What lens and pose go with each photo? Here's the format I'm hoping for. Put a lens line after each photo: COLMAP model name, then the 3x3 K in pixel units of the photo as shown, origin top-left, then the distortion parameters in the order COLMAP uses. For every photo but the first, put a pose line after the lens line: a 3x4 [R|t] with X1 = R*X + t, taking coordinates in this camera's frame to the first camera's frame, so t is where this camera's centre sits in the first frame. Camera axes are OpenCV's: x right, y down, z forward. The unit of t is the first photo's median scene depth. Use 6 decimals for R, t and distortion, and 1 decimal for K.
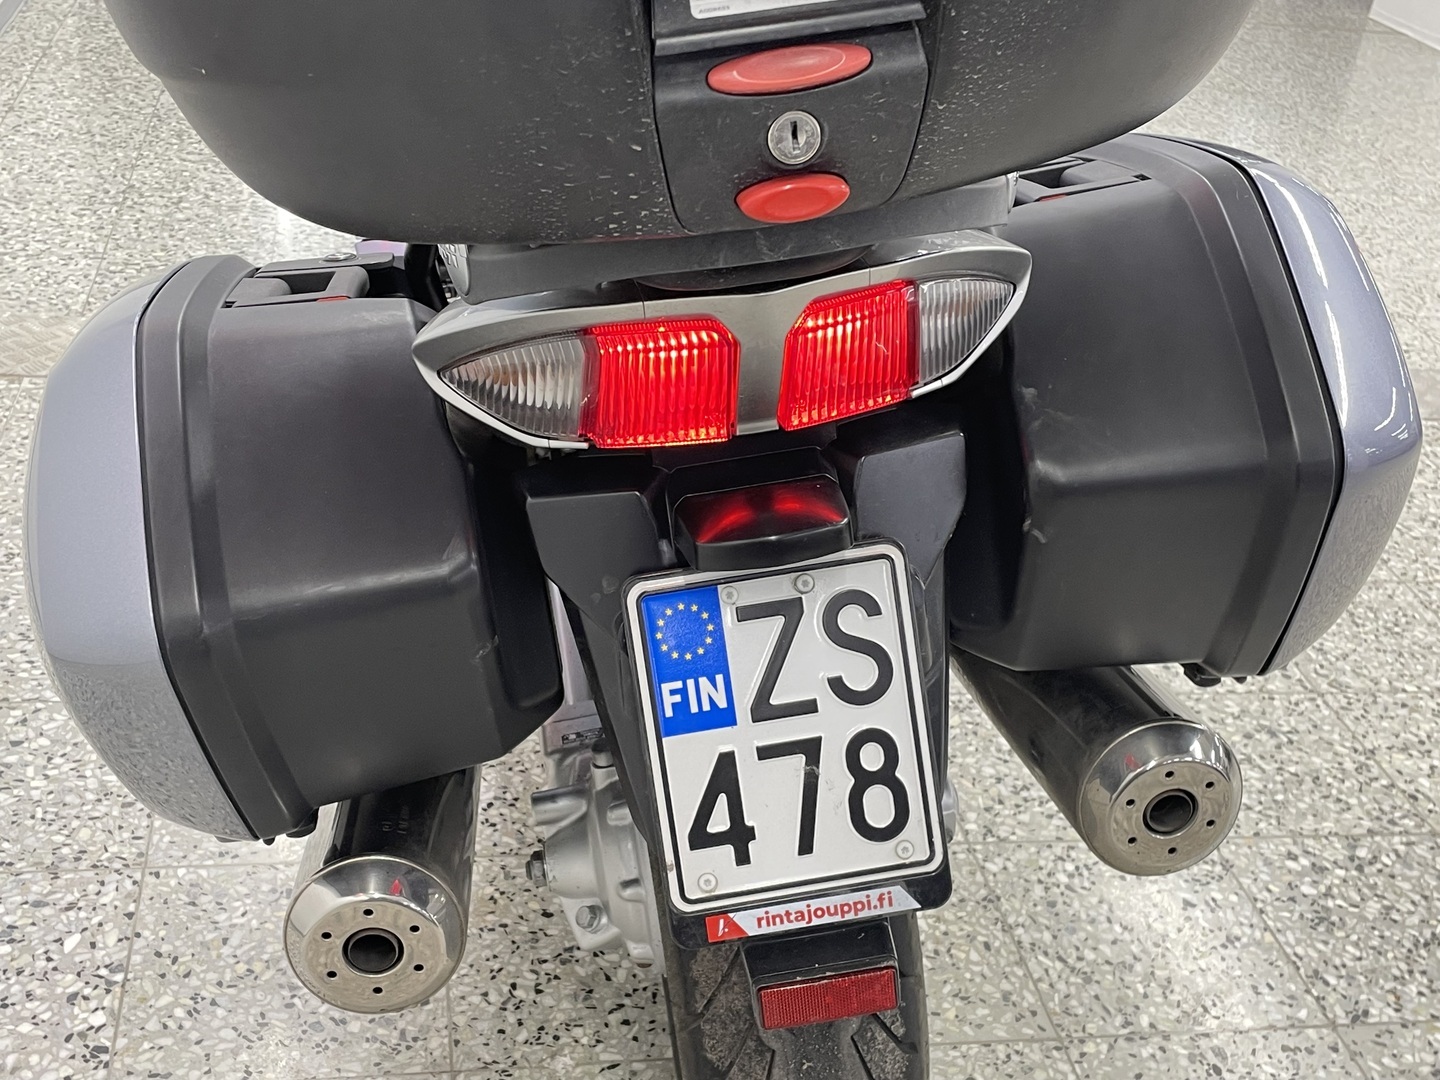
lens RADIAL K [[1674.7, 0, 714.5], [0, 1674.7, 545.3], [0, 0, 1]] dist [0.049392, 0.000000]
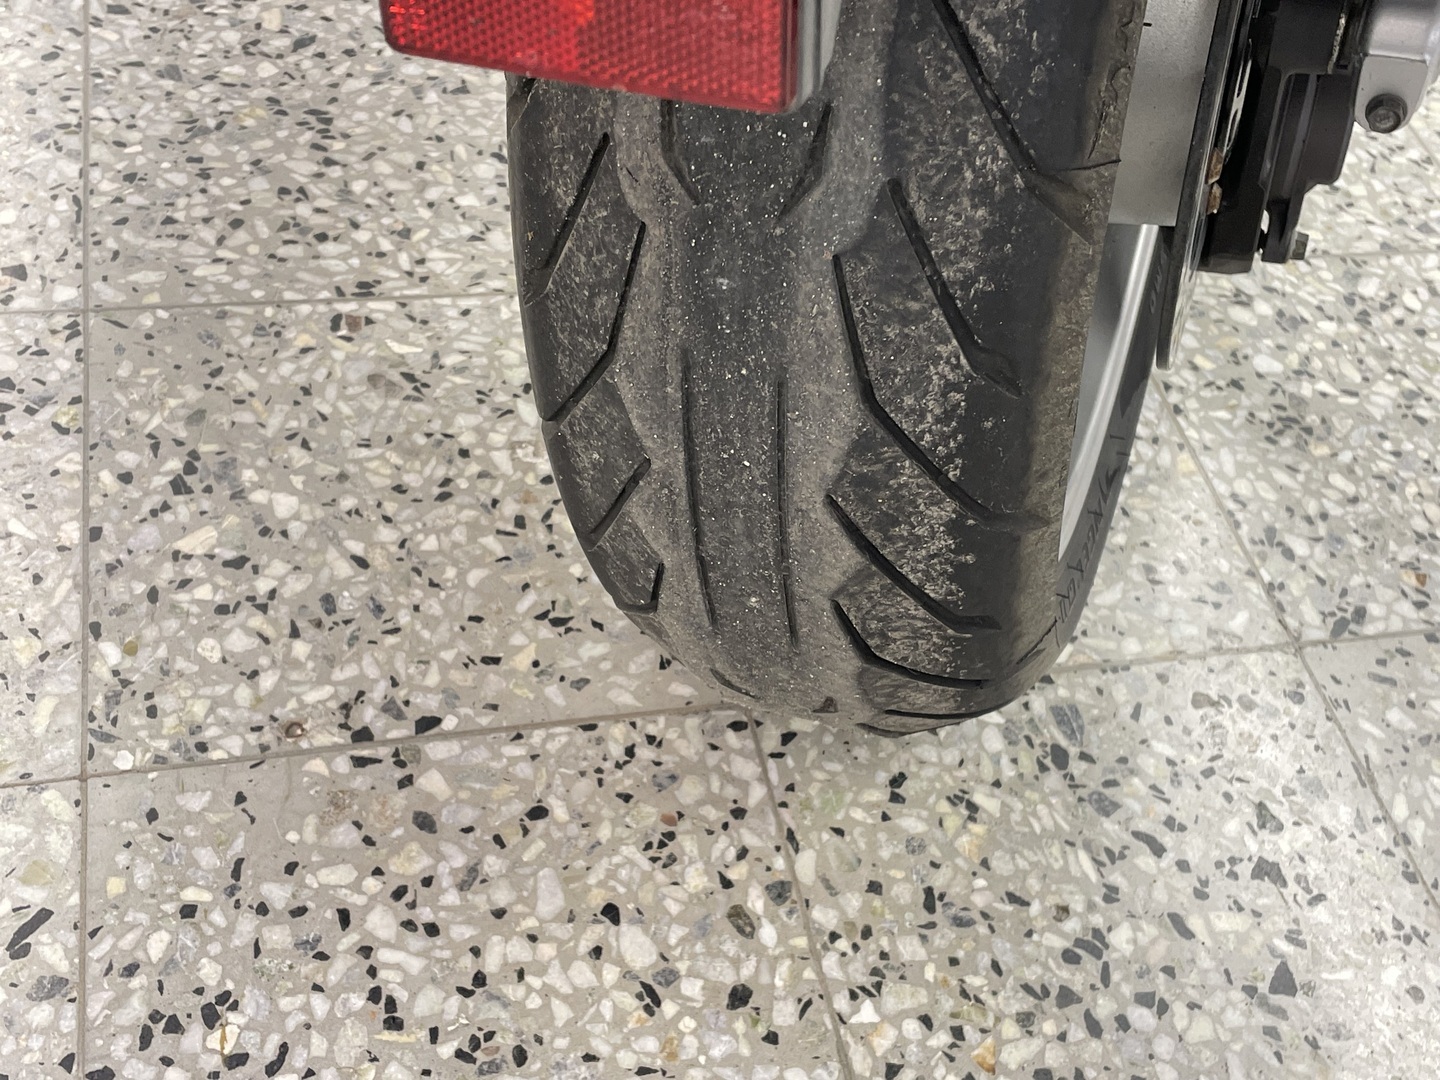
lens RADIAL K [[1674.7, 0, 719.0], [0, 1674.7, 539.3], [0, 0, 1]] dist [0.049392, 0.000000]
pose [[0.998478, -0.020382, 0.051247, 0.140326], [0.001073, 0.936209, 0.351443, 0.064436], [-0.055141, -0.350853, 0.934805, 0.458799]]
